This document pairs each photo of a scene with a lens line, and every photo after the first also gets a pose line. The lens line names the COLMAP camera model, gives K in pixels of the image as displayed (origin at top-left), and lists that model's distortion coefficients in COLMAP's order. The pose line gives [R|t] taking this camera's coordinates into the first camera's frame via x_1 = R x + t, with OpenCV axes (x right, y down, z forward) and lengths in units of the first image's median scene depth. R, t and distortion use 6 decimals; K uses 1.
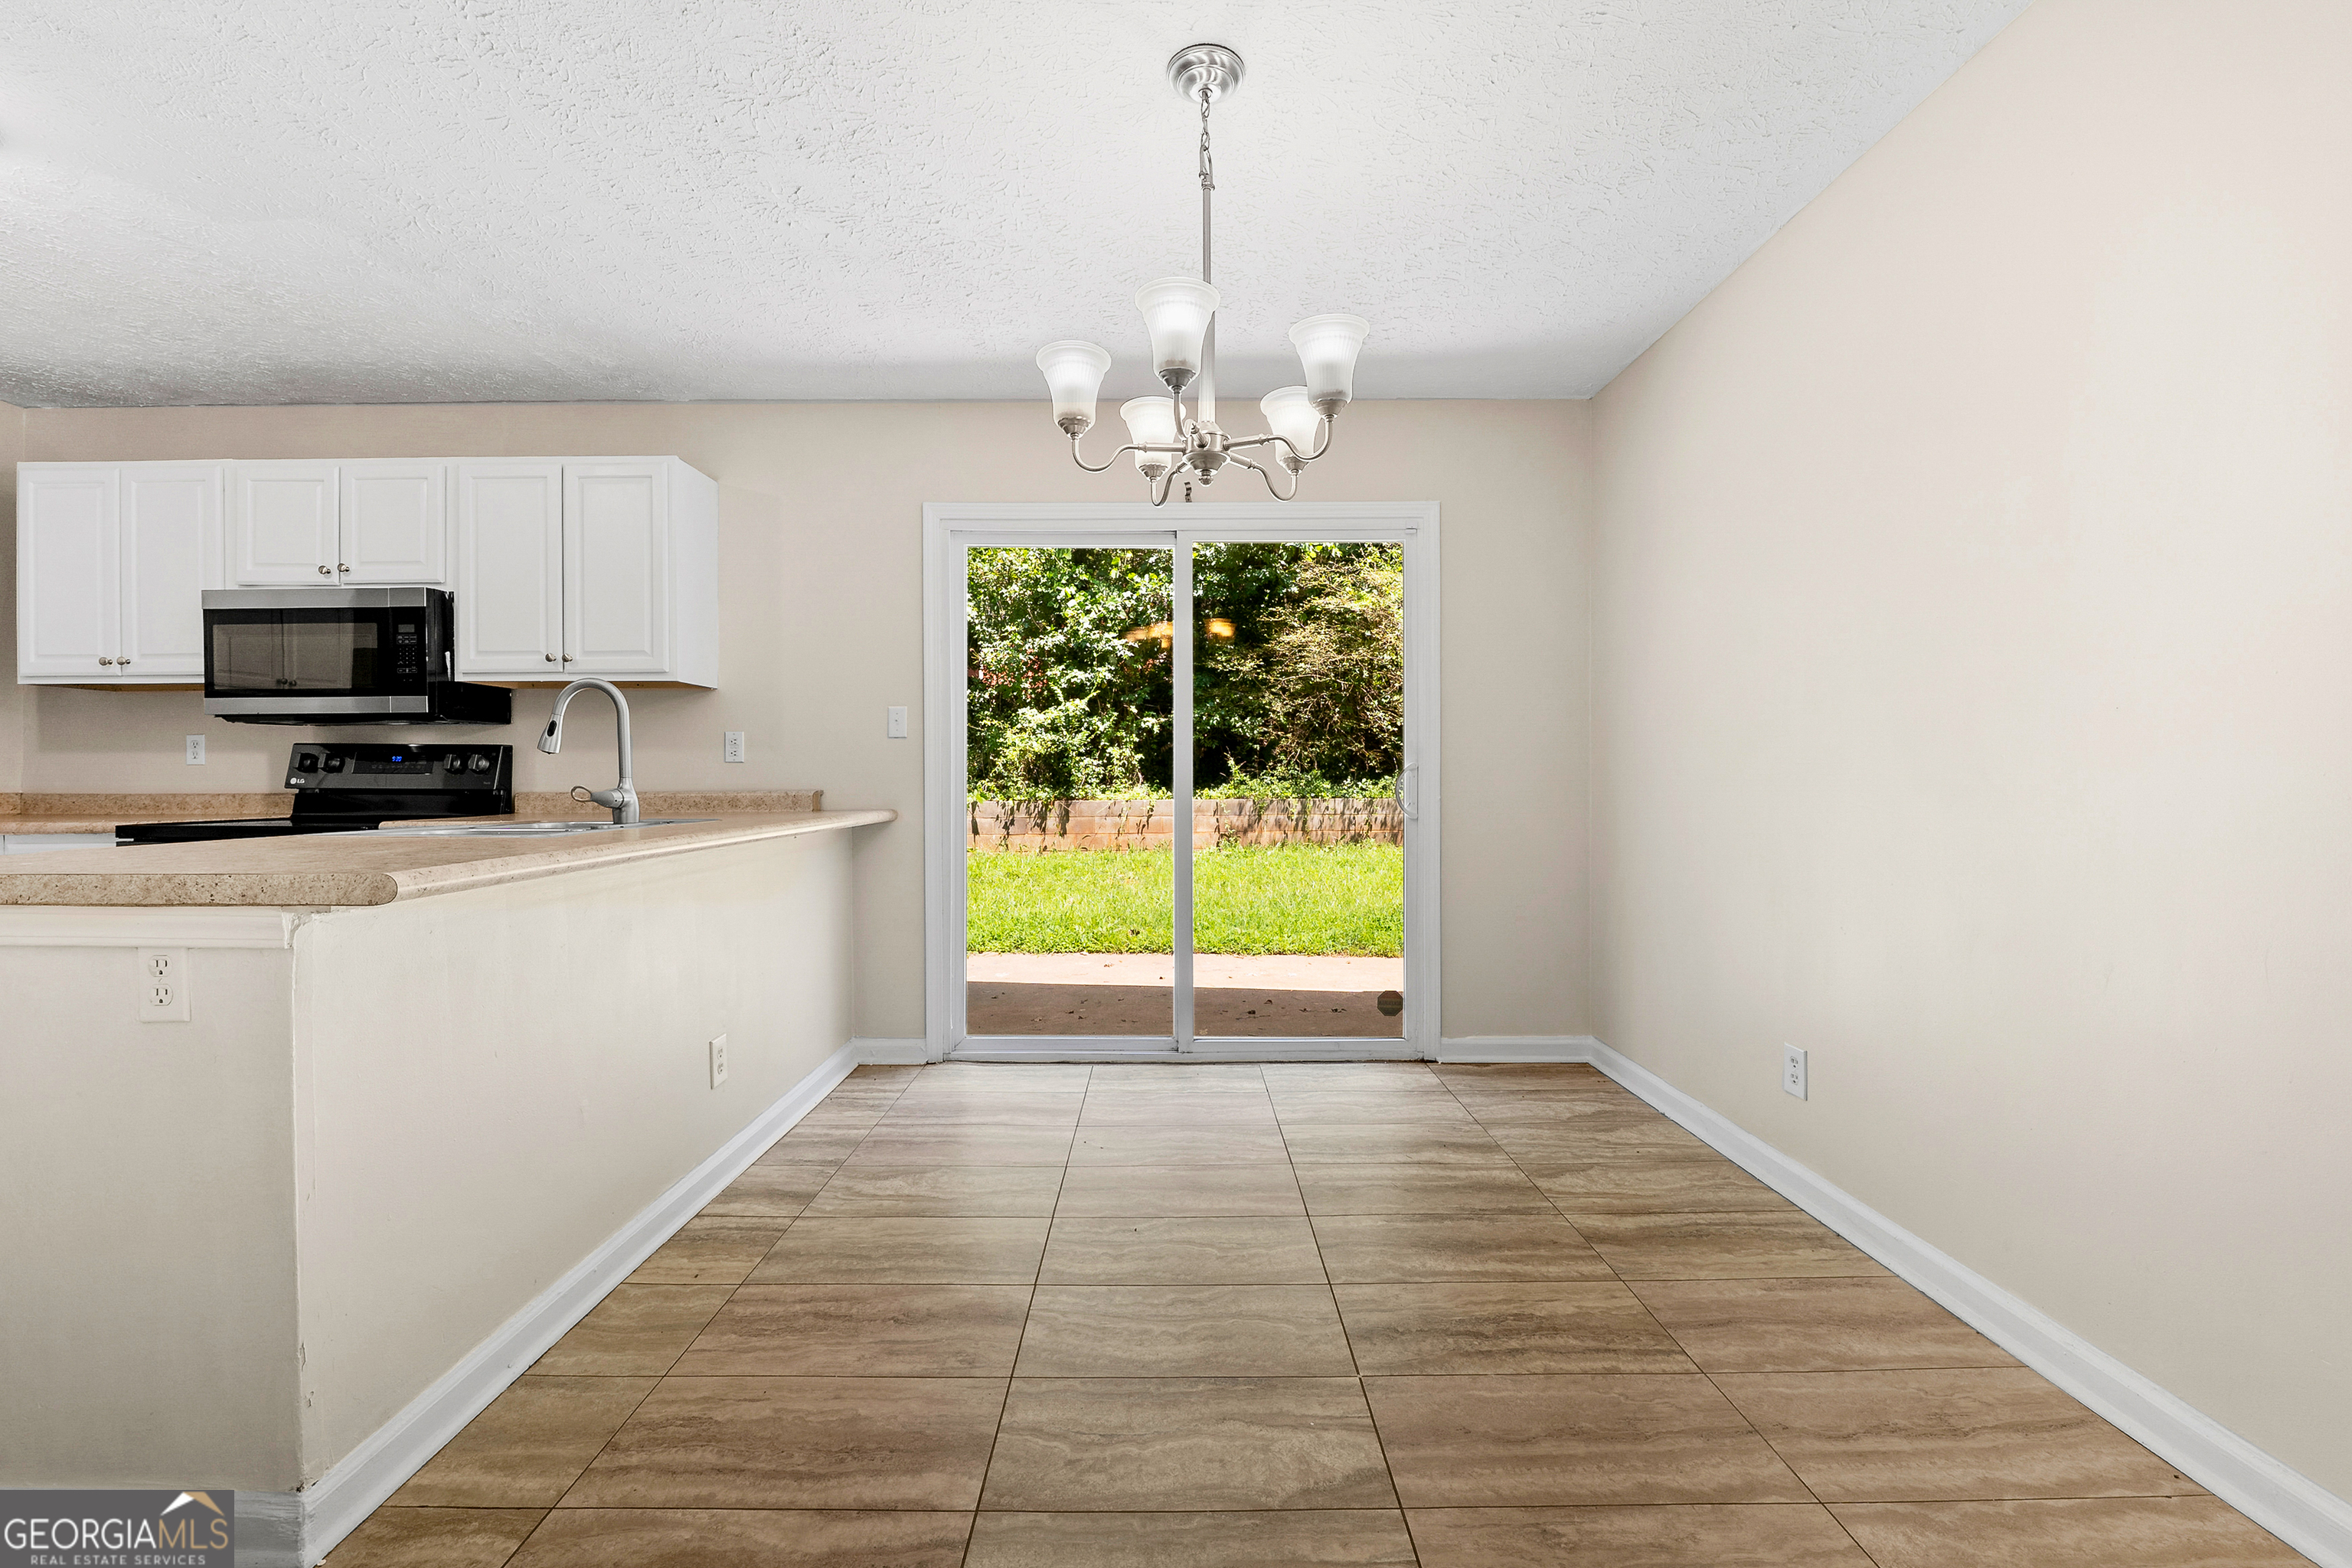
lens RADIAL K [[953.9, 0, 1173.2], [0, 953.9, 793.1], [0, 0, 1]] dist [-0.011251, 0.000178]
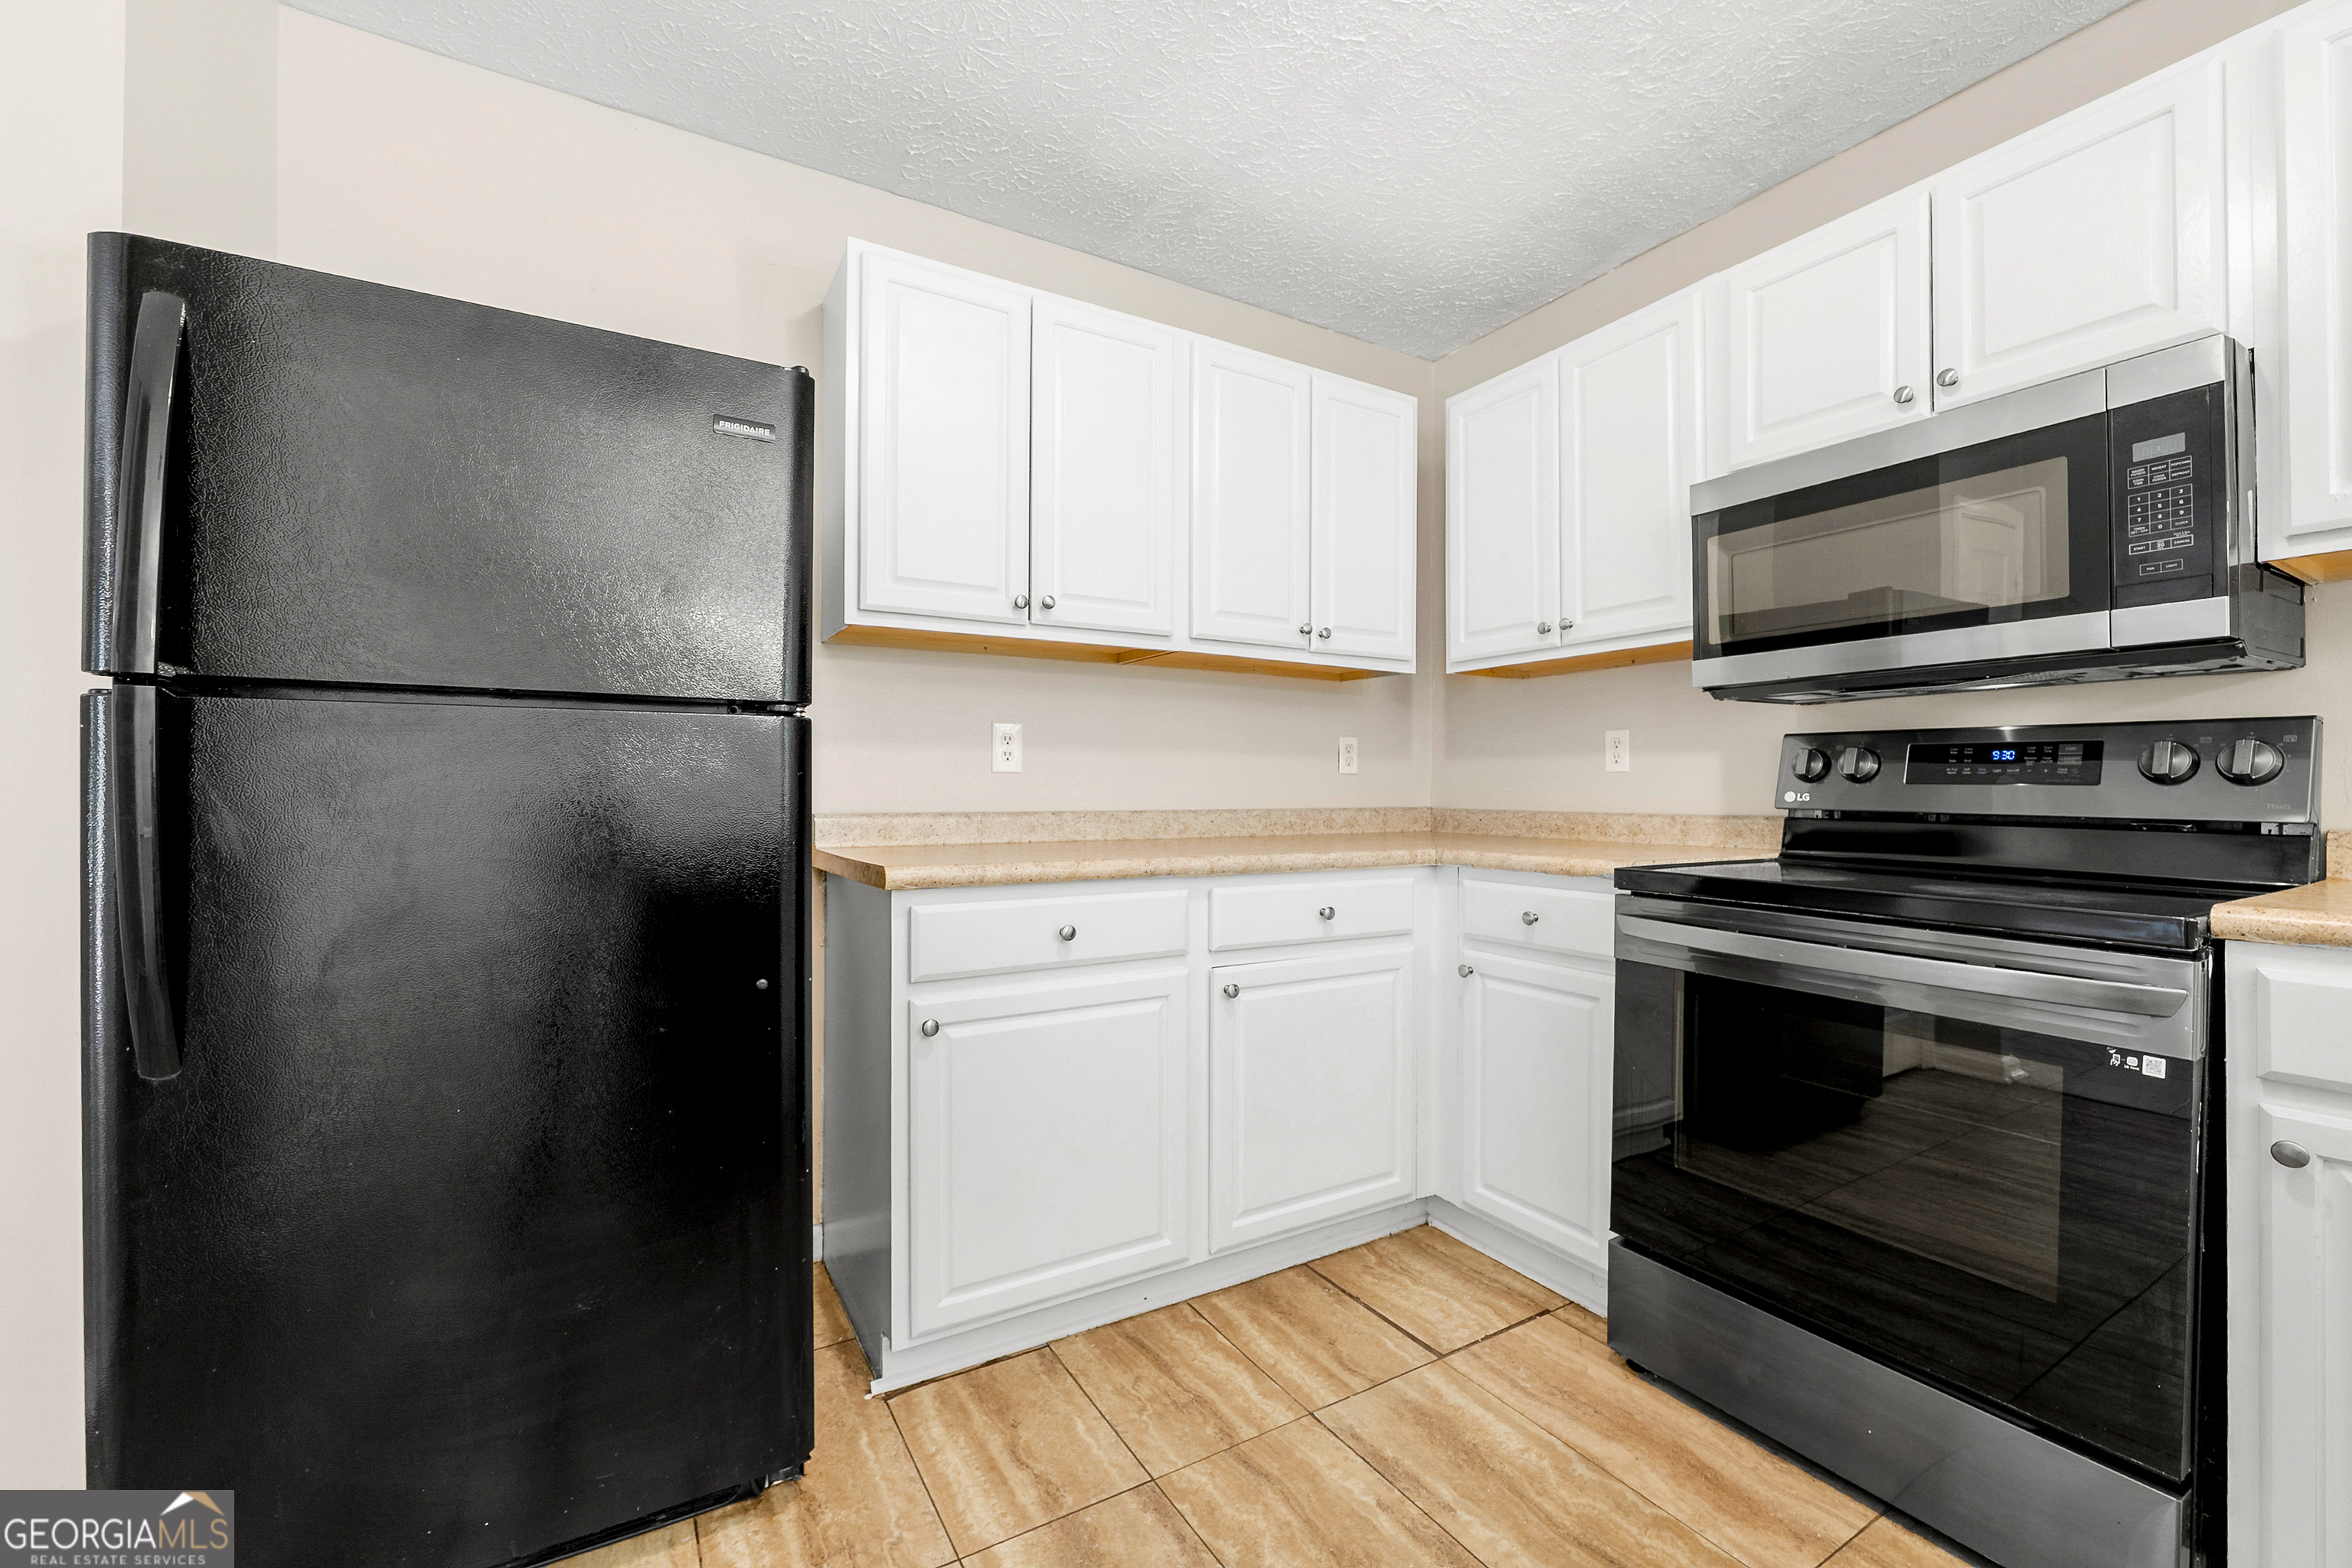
lens RADIAL K [[997.2, 0, 1184.7], [0, 997.2, 785.6], [0, 0, 1]] dist [0.014840, -0.000260]
pose [[0.516436, 0.000888, -0.856325, -0.615559], [-0.023088, 0.999650, -0.012887, -0.002947], [0.856014, 0.026426, 0.516276, 0.366618]]
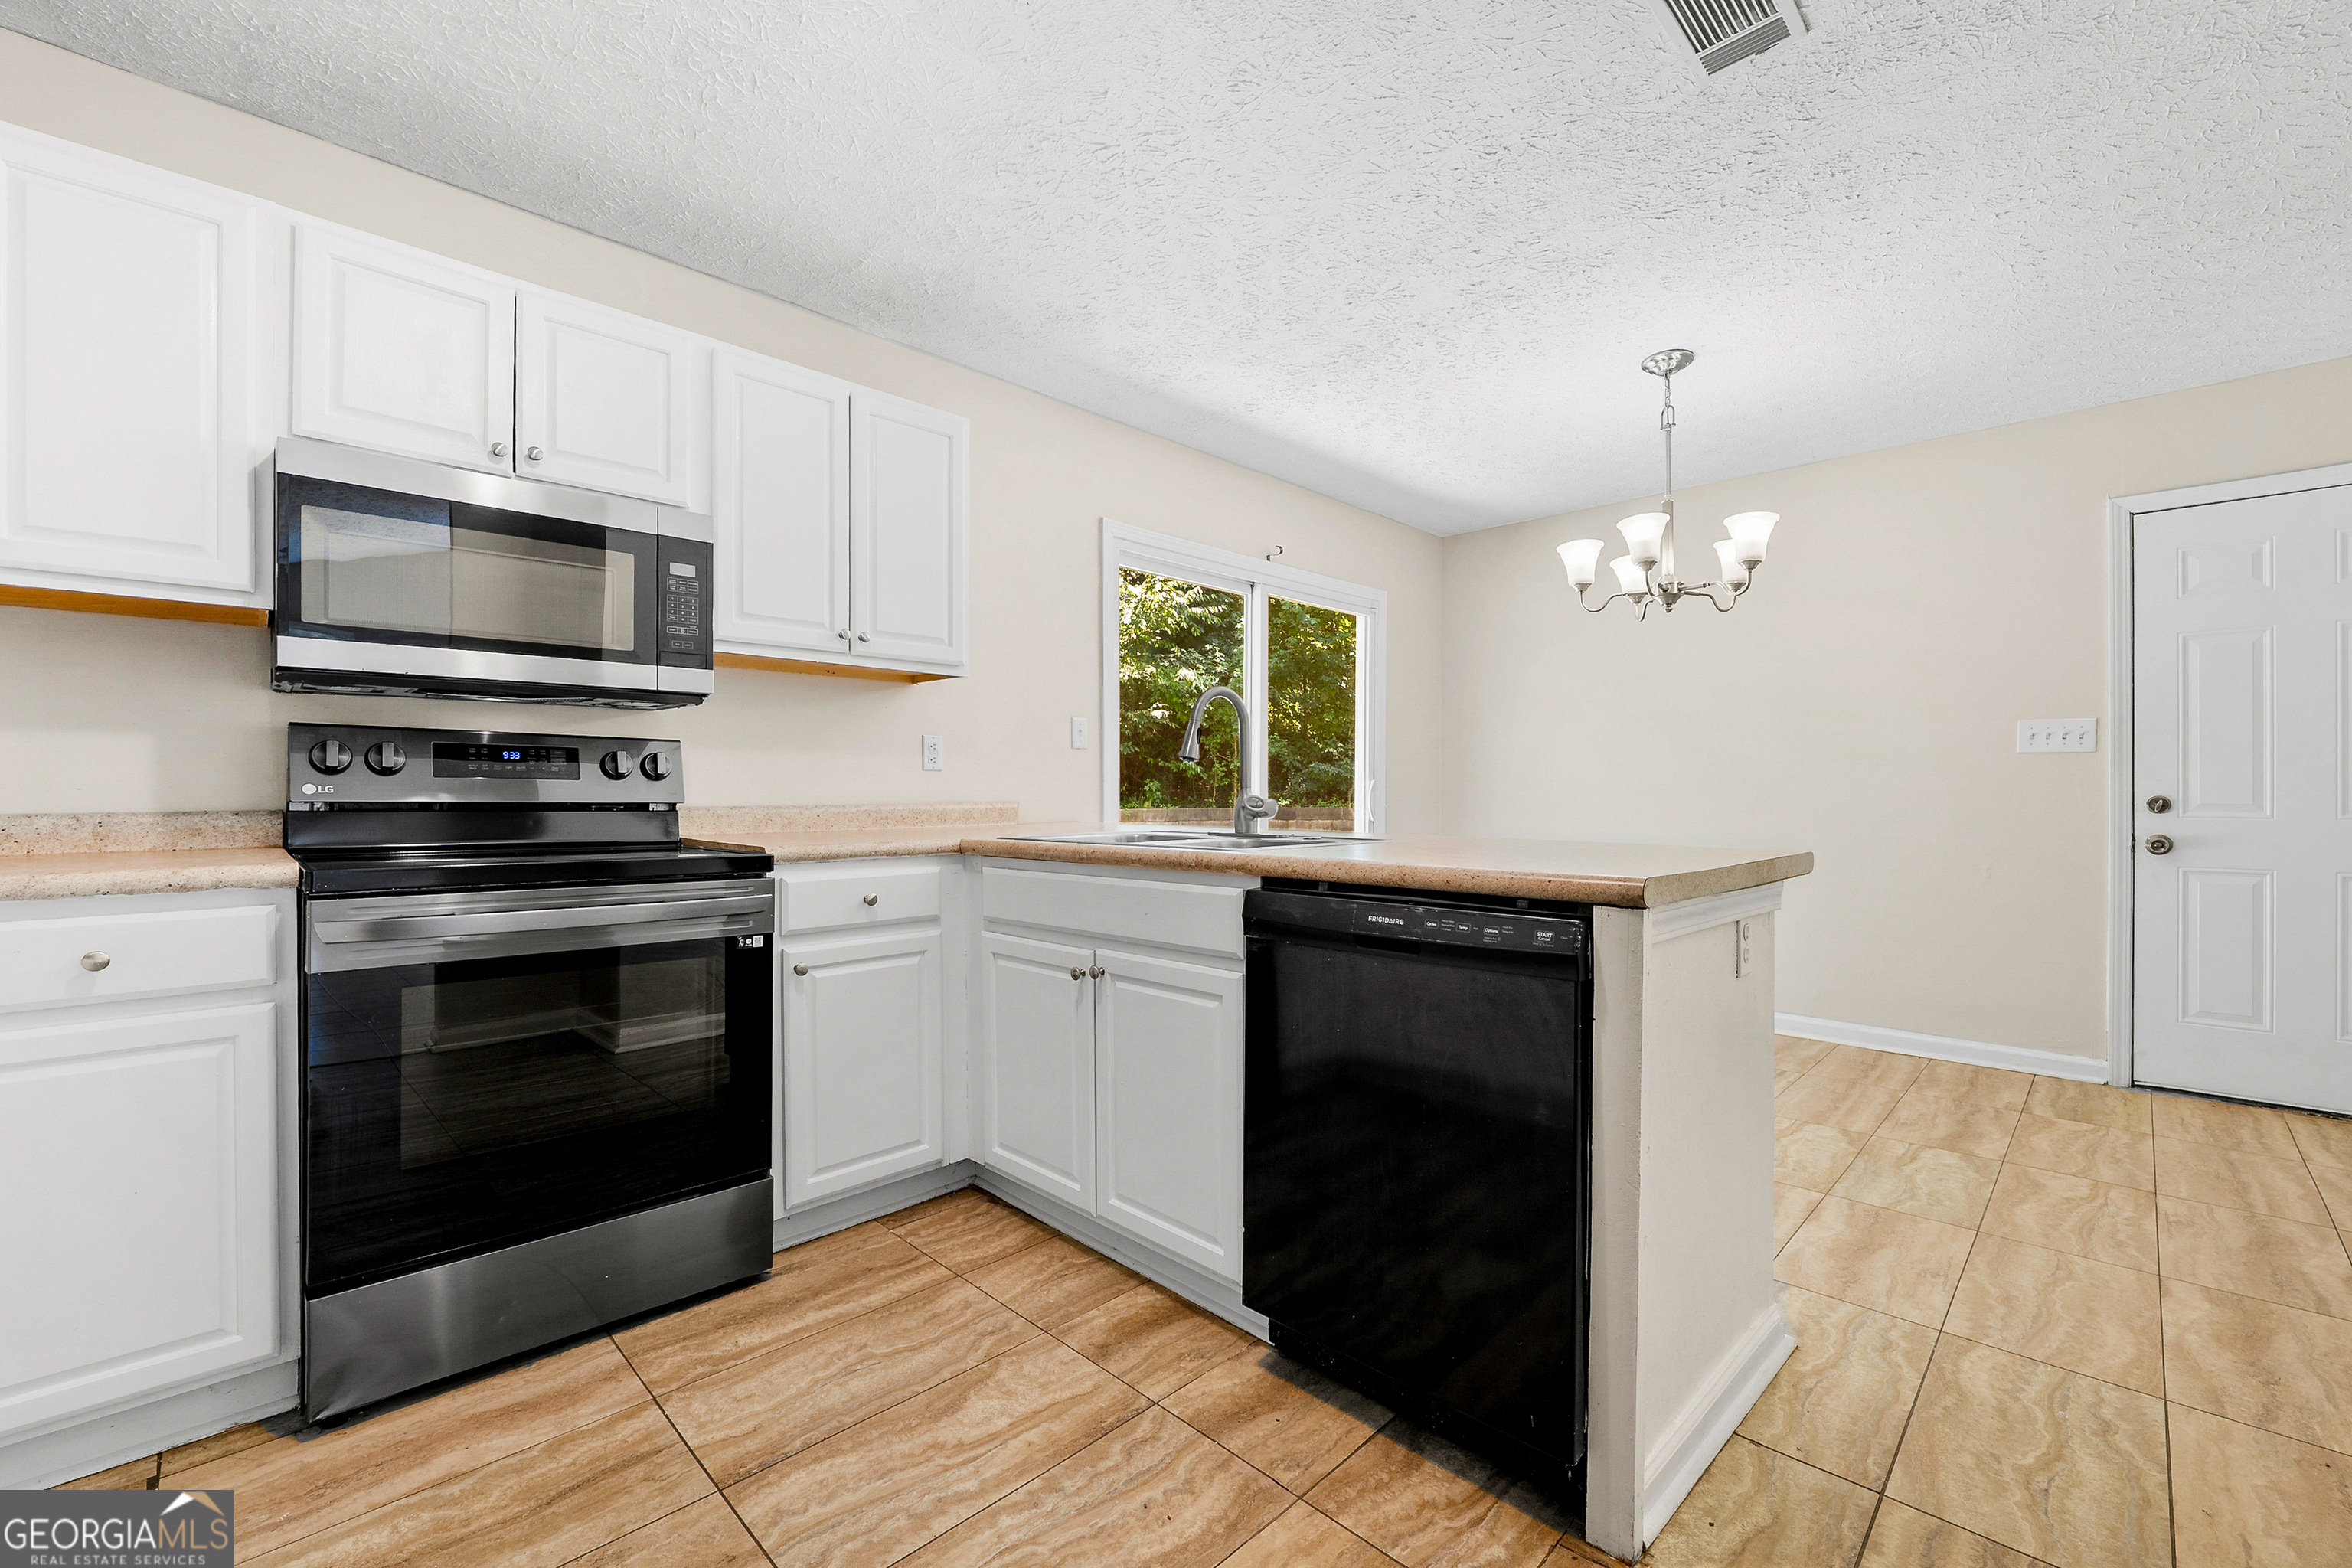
lens RADIAL K [[997.2, 0, 1184.7], [0, 997.2, 785.6], [0, 0, 1]] dist [0.014840, -0.000260]
pose [[0.702906, 0.007367, 0.711245, -1.025923], [0.014427, 0.999593, -0.024611, 0.007683], [-0.711136, 0.027560, 0.702514, 0.214035]]
